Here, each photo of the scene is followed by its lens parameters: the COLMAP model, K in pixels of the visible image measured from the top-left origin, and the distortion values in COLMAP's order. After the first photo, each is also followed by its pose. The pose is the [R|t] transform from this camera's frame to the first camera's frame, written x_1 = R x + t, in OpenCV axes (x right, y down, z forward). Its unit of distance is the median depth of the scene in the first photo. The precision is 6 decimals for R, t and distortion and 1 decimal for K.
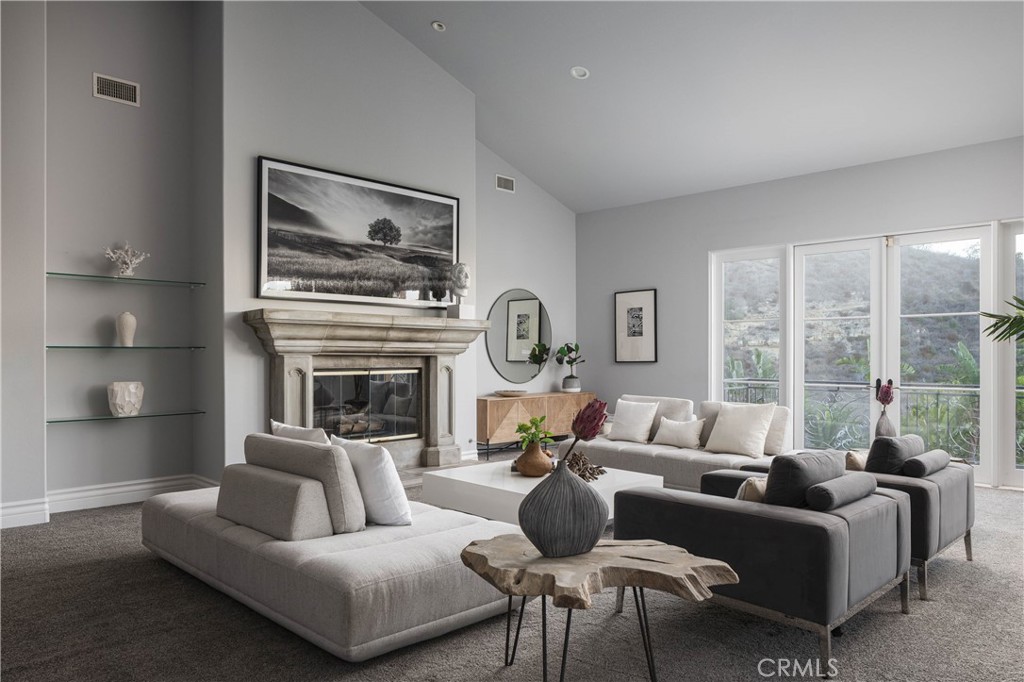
lens RADIAL K [[702.7, 0, 518.2], [0, 702.7, 353.0], [0, 0, 1]] dist [-0.000710, -0.000948]
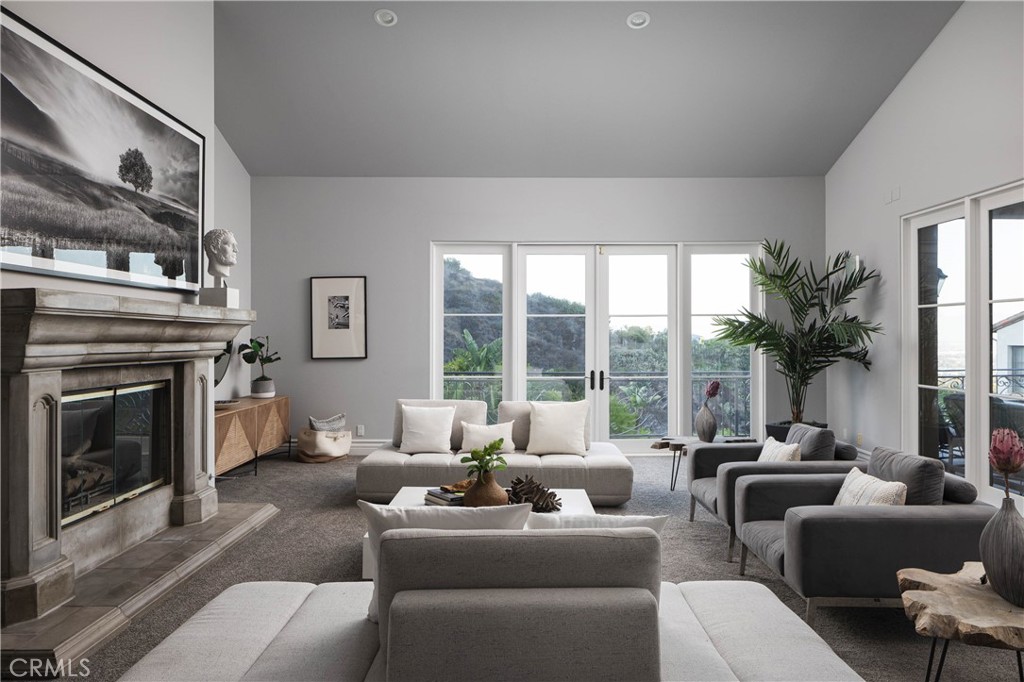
lens RADIAL K [[702.7, 0, 519.8], [0, 702.7, 329.4], [0, 0, 1]] dist [-0.000710, -0.000948]
pose [[0.718254, 0.004711, 0.695765, -0.383796], [0.000163, 0.999976, -0.006939, -0.023267], [-0.695781, 0.005097, 0.718236, 0.298920]]
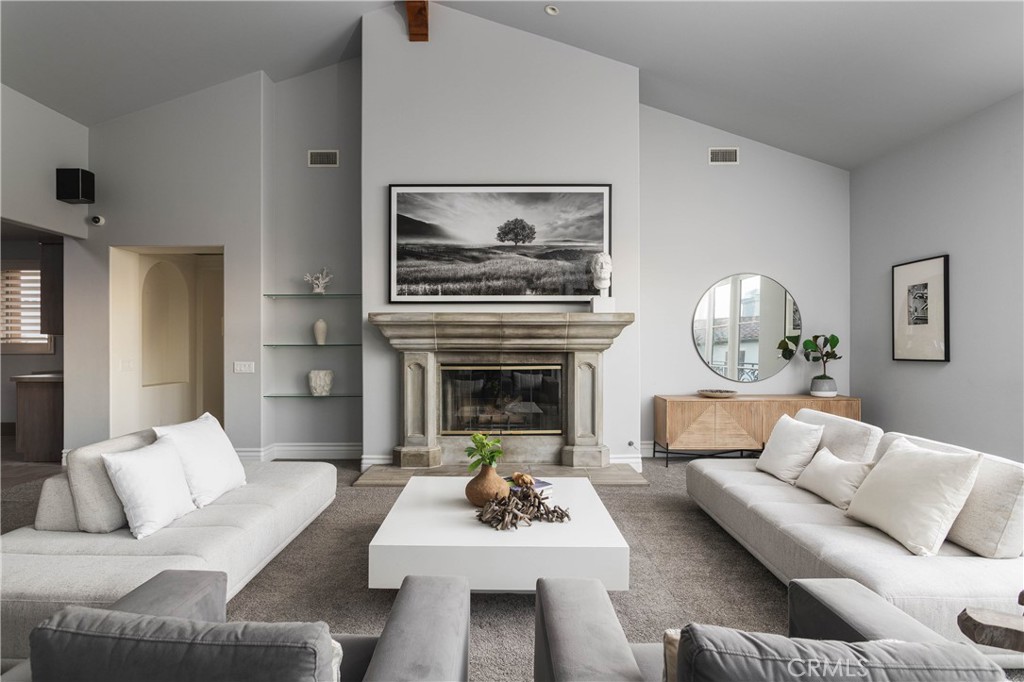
lens RADIAL K [[544.8, 0, 505.9], [0, 544.8, 341.5], [0, 0, 1]] dist [-0.002583, 0.002502]
pose [[0.694203, -0.003440, -0.719771, 0.376090], [0.004159, 0.999991, -0.000768, -0.010749], [0.719767, -0.002460, 0.694212, 0.433435]]
